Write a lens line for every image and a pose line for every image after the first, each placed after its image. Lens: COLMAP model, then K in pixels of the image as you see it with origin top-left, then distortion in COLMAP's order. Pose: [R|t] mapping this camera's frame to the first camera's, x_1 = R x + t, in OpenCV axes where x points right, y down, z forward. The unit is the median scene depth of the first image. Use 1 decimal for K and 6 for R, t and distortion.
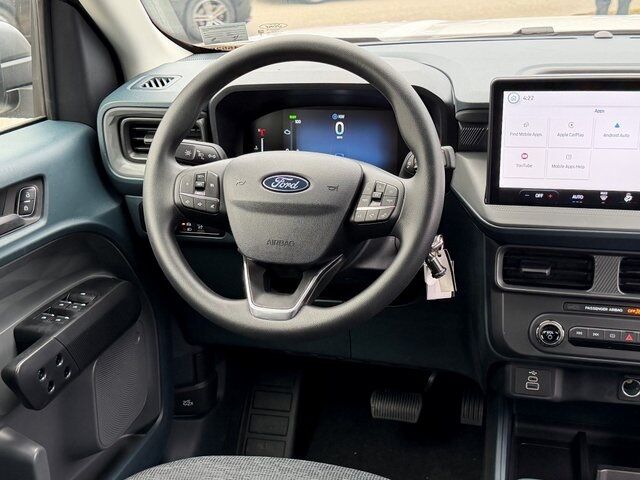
lens RADIAL K [[854.1, 0, 320.0], [0, 854.1, 240.0], [0, 0, 1]] dist [0.135698, -0.077770]
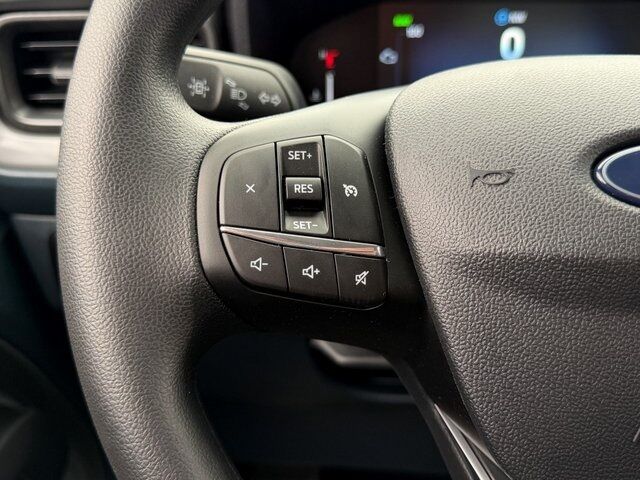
lens RADIAL K [[635.6, 0, 320.0], [0, 635.6, 240.0], [0, 0, 1]] dist [0.006020, 0.001543]
pose [[0.981093, -0.053658, 0.185951, -0.163678], [0.045456, 0.997808, 0.048094, -0.056800], [-0.188124, -0.038732, 0.981381, 0.791896]]
